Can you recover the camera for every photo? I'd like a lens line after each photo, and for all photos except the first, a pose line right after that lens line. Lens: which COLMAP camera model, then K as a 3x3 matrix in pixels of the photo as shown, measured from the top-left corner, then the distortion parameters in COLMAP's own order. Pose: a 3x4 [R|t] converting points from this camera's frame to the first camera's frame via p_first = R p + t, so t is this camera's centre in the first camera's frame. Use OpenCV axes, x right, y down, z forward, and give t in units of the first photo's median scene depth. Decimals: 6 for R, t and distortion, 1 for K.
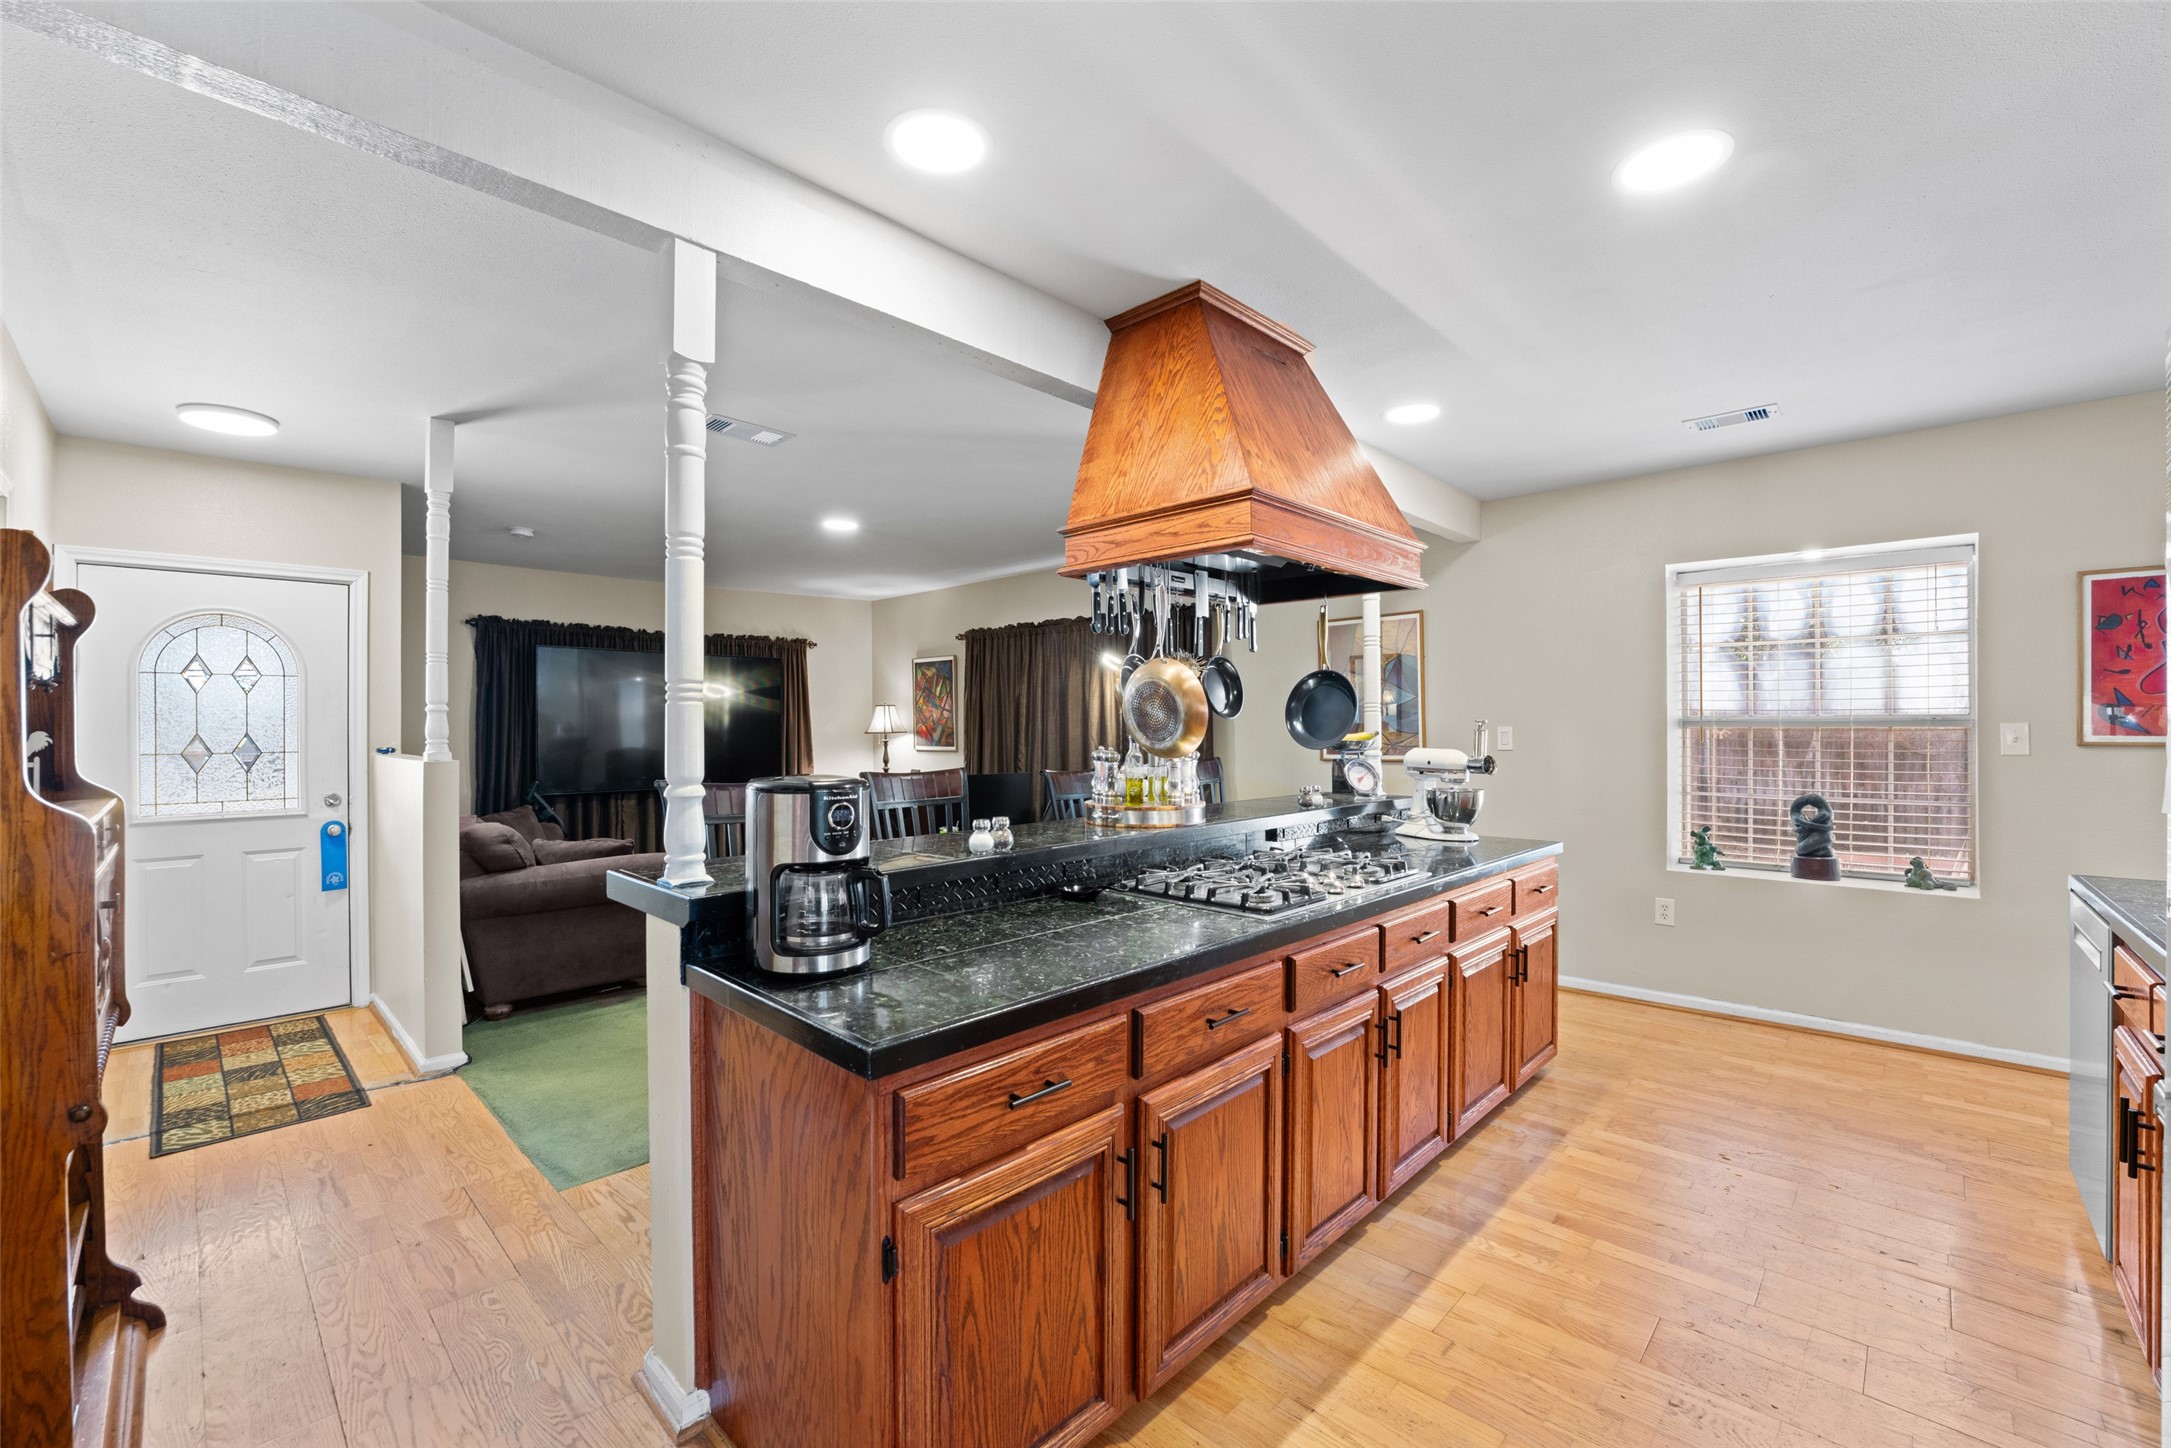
lens RADIAL K [[878.4, 0, 1098.4], [0, 878.4, 726.7], [0, 0, 1]] dist [-0.002244, -0.000067]
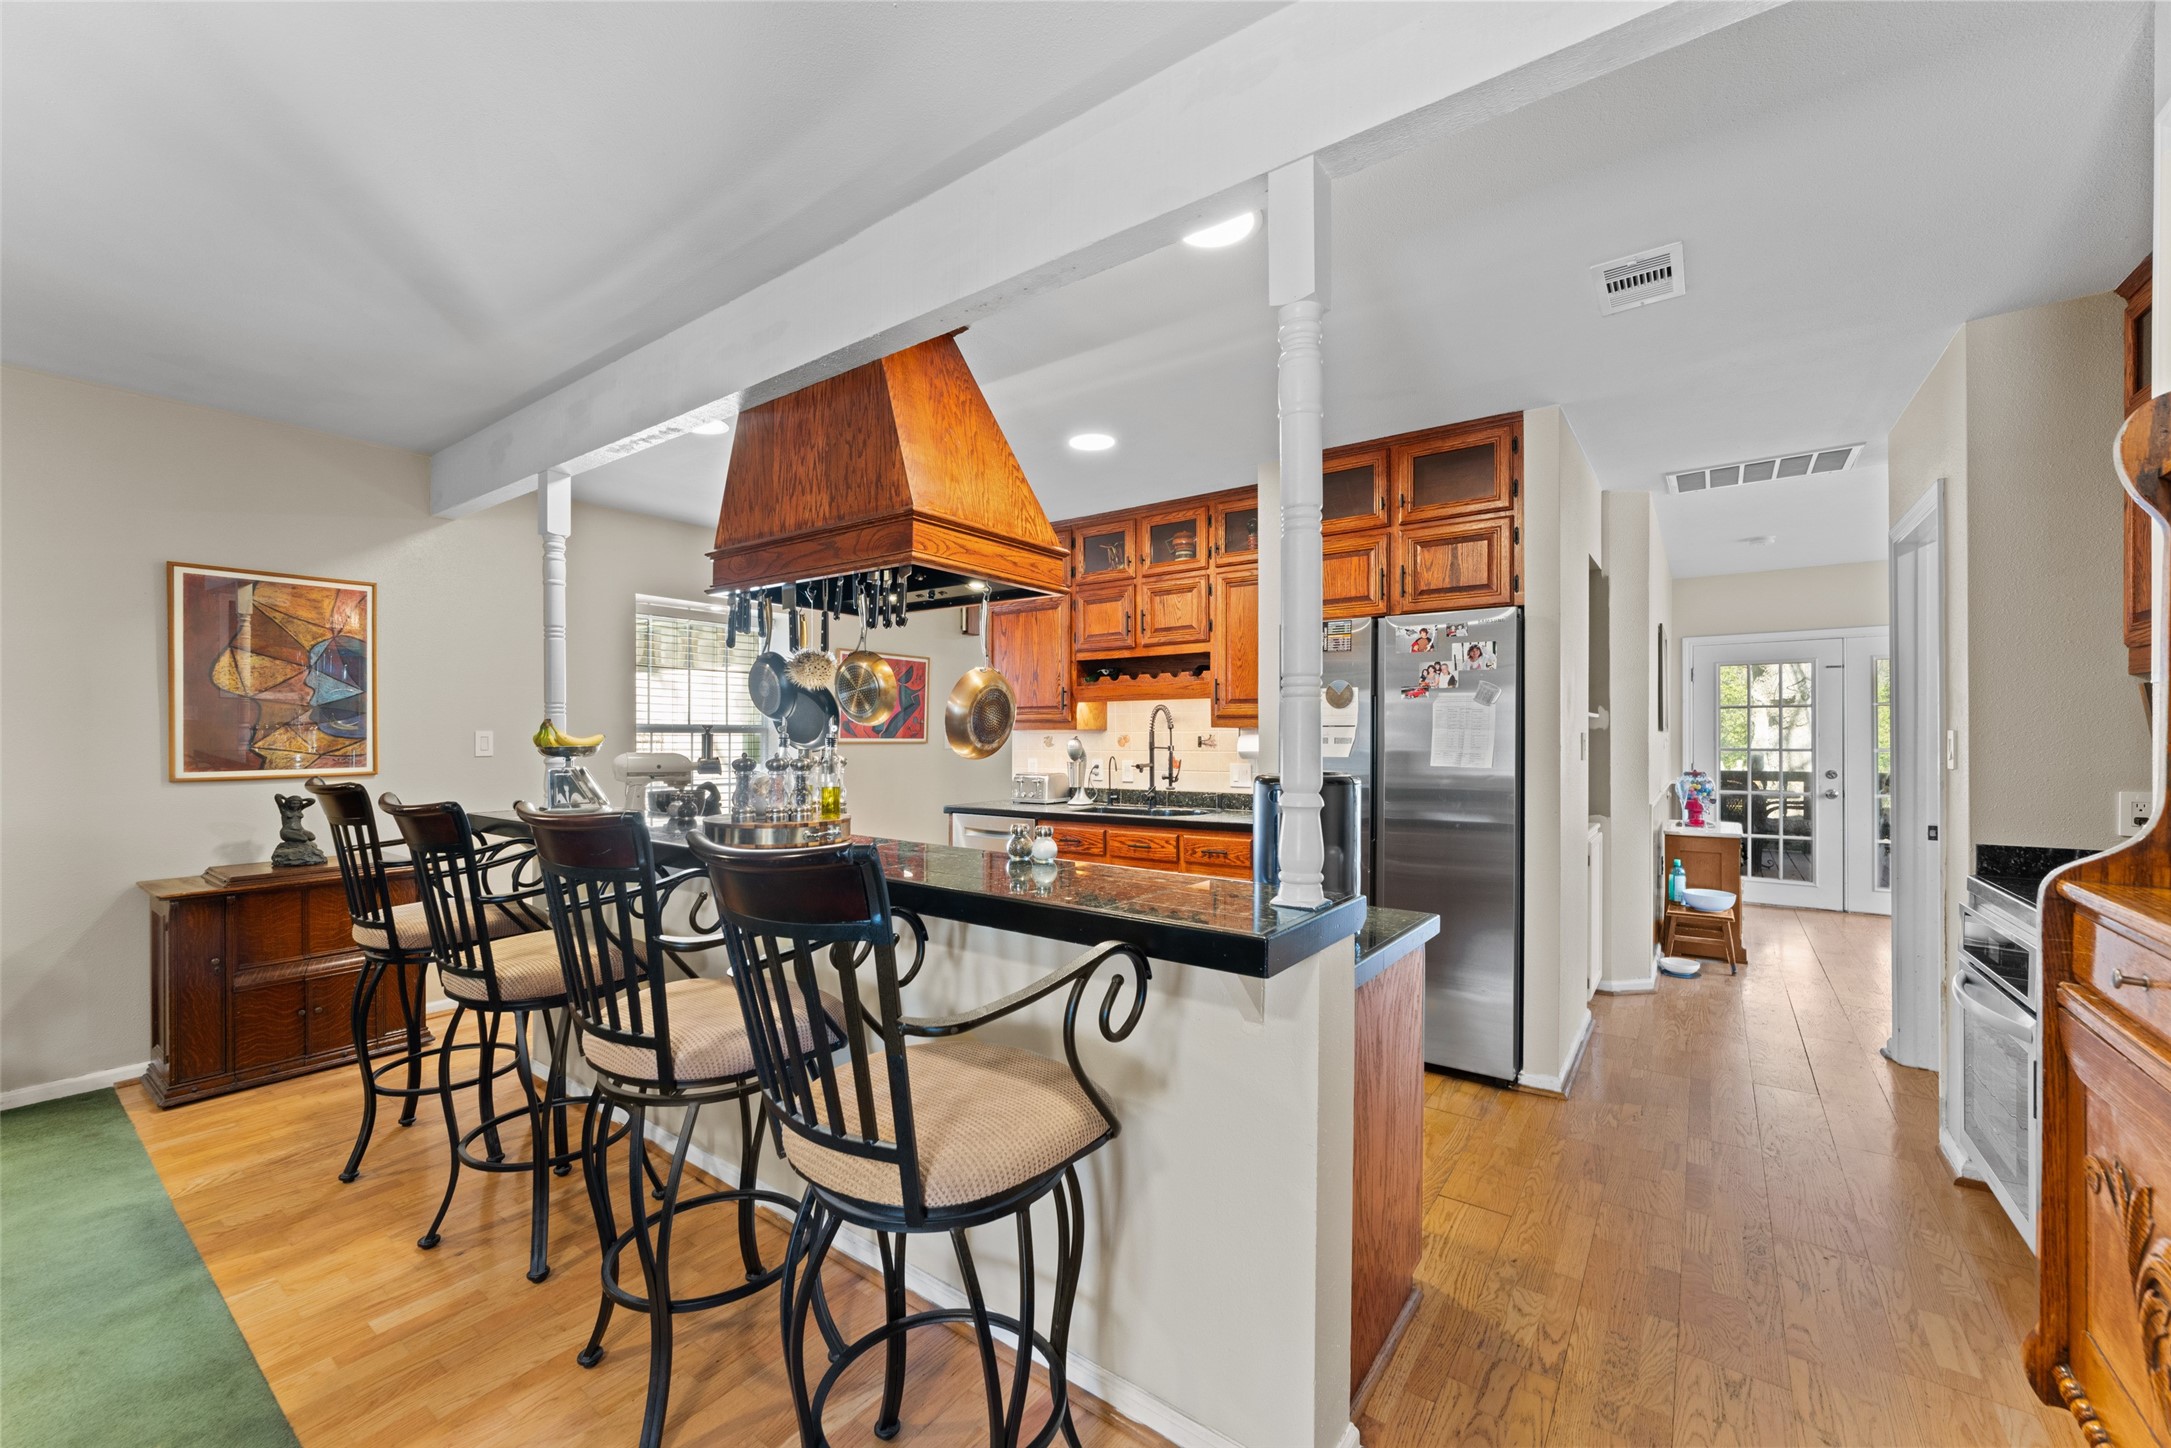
lens RADIAL K [[878.4, 0, 1078.4], [0, 878.4, 734.1], [0, 0, 1]] dist [-0.002244, -0.000067]
pose [[-0.139120, 0.003852, 0.990268, -0.857980], [-0.000244, 0.999992, -0.003924, 0.009457], [-0.990276, -0.000788, -0.139118, 0.858433]]
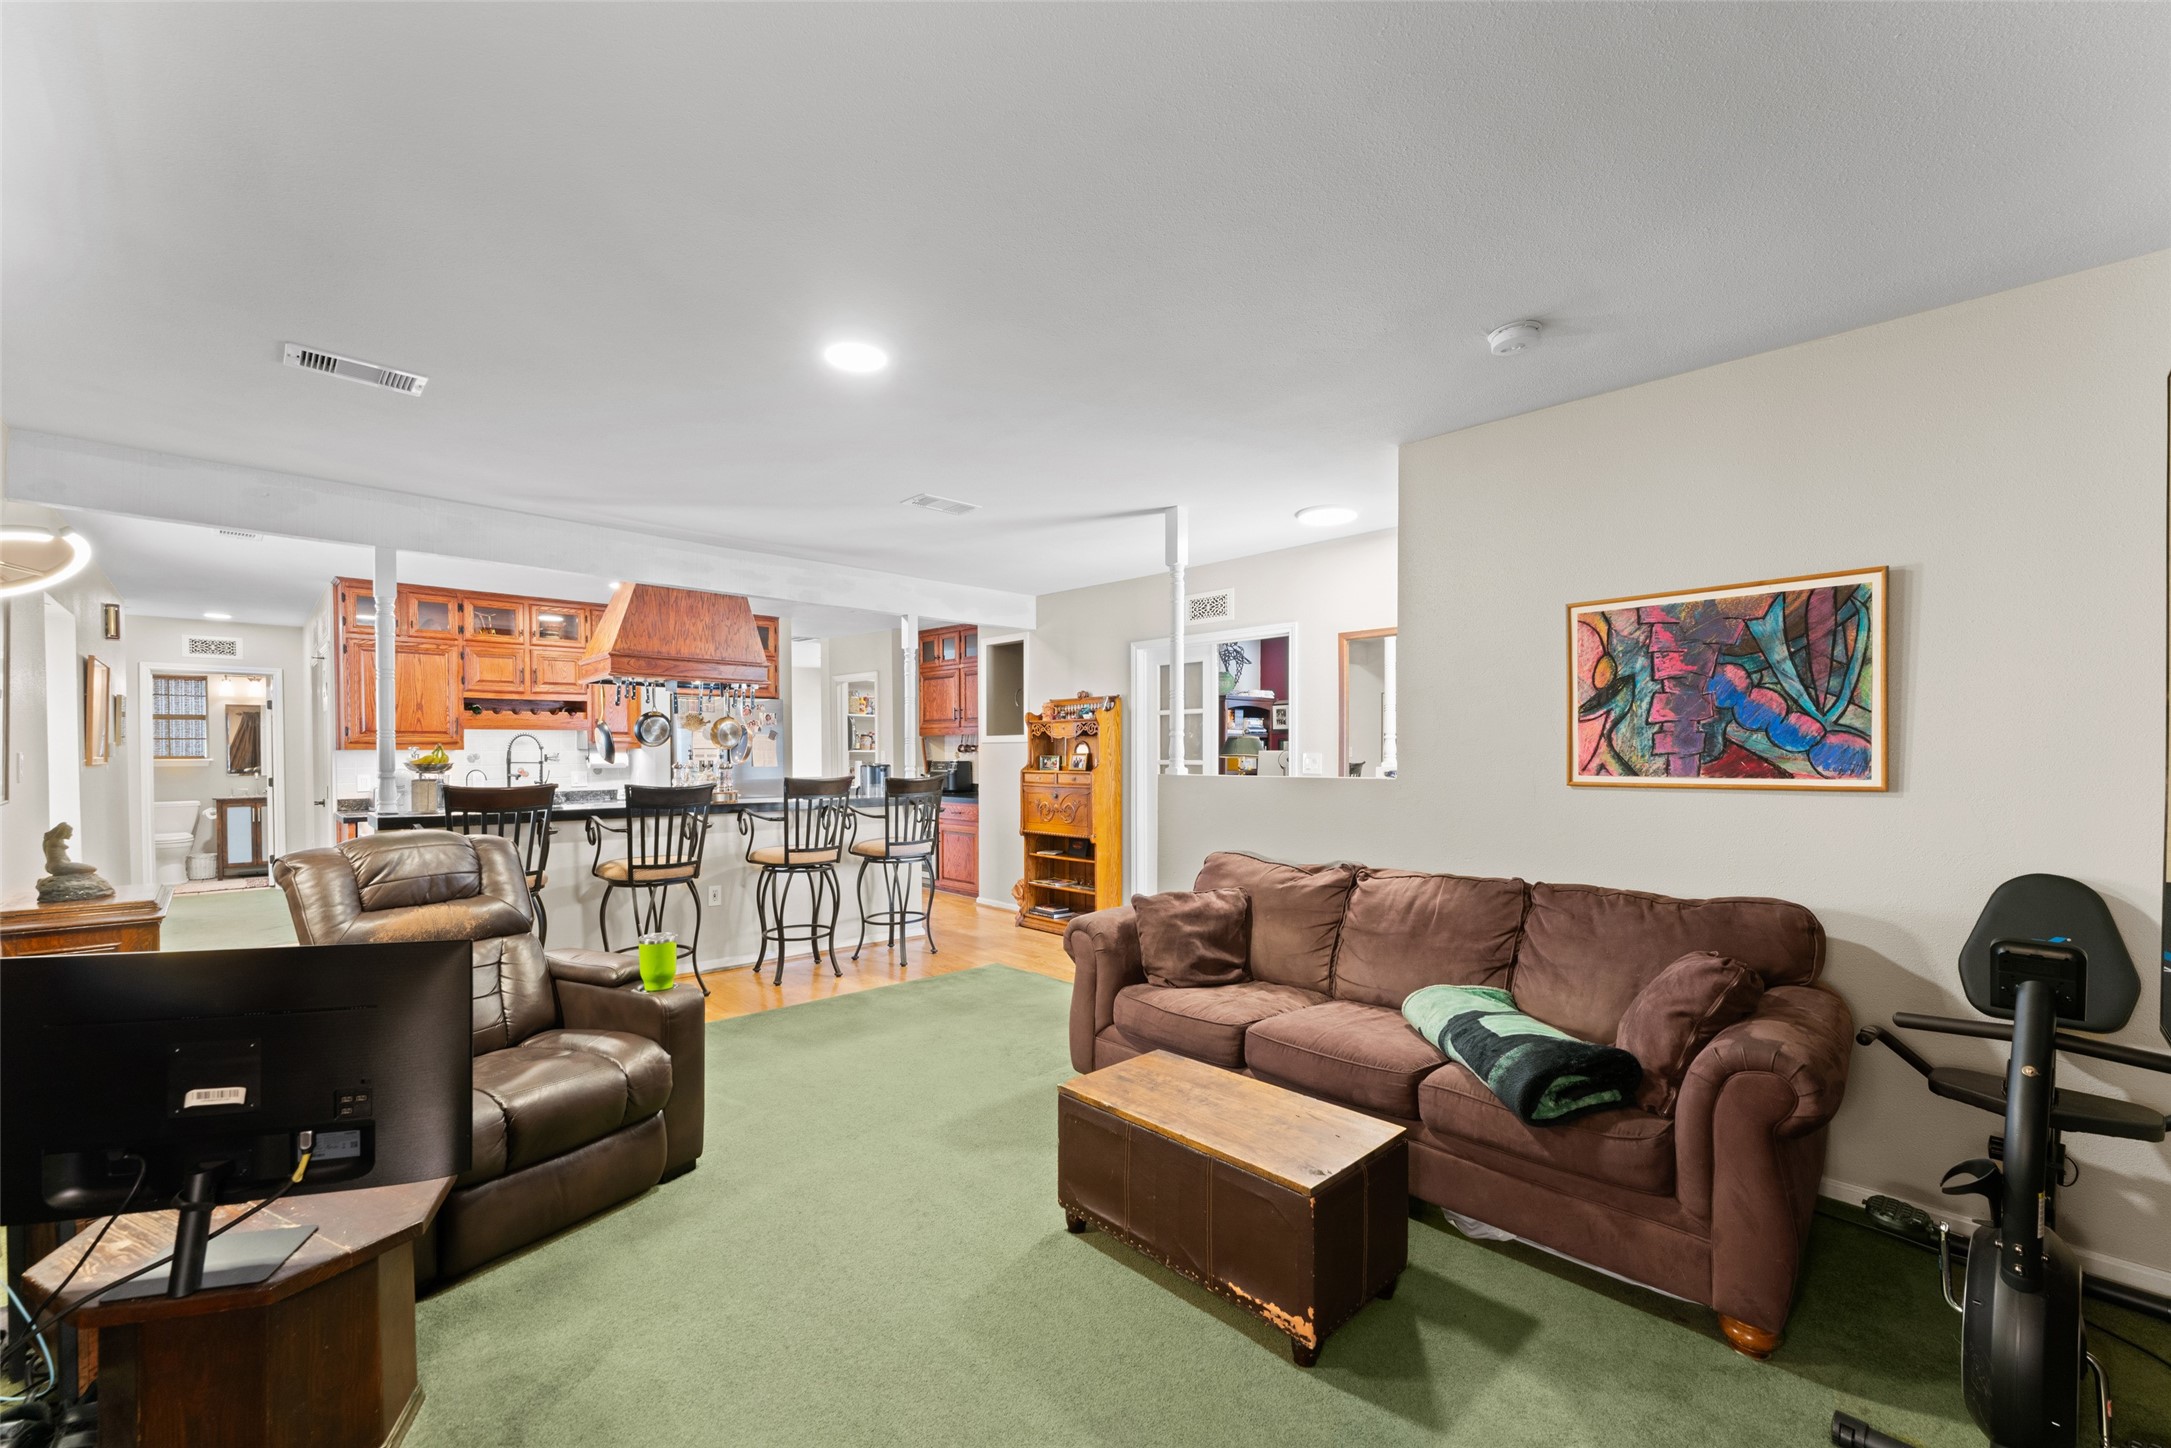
lens RADIAL K [[878.4, 0, 1053.7], [0, 878.4, 761.3], [0, 0, 1]] dist [-0.002244, -0.000067]
pose [[-0.998658, 0.004683, 0.051575, -0.807390], [0.005328, 0.999909, 0.012387, 0.004264], [-0.051512, 0.012645, -0.998592, 2.884187]]
